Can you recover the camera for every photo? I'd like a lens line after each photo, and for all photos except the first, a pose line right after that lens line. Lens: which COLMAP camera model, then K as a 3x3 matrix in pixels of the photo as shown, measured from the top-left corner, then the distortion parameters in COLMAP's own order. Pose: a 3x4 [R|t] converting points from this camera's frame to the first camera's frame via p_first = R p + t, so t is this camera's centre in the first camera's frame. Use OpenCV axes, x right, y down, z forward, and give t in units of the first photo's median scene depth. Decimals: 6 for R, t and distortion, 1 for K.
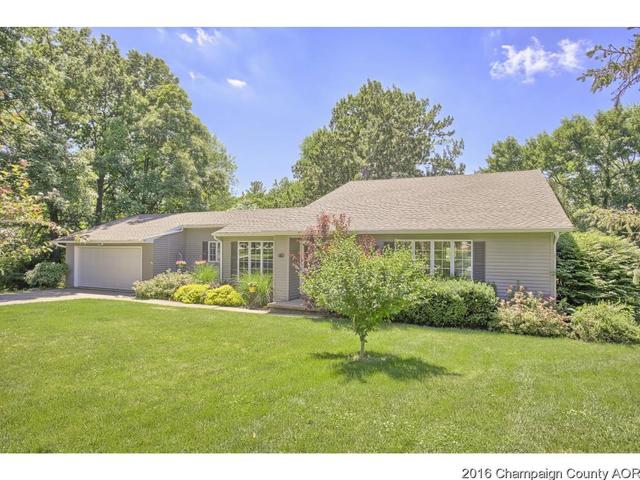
lens RADIAL K [[436.6, 0, 320.0], [0, 436.6, 240.0], [0, 0, 1]] dist [0.003940, 0.002551]
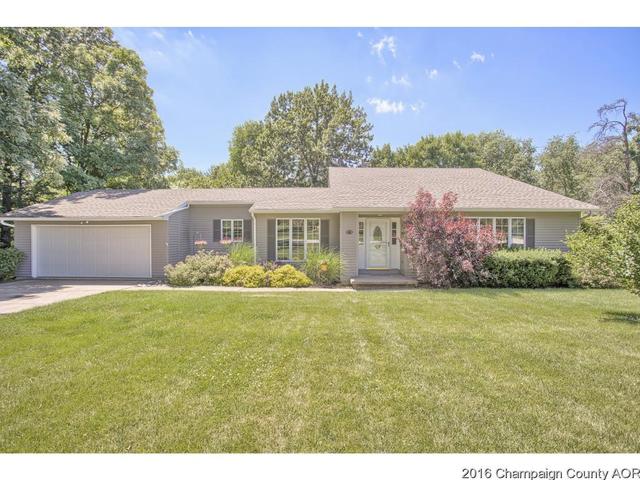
lens RADIAL K [[341.9, 0, 320.0], [0, 341.9, 240.0], [0, 0, 1]] dist [-0.072623, 0.062282]
pose [[0.892256, -0.020215, 0.451078, -0.420099], [-0.001020, 0.998904, 0.046785, 0.013965], [-0.451529, -0.042204, 0.891258, 0.278859]]
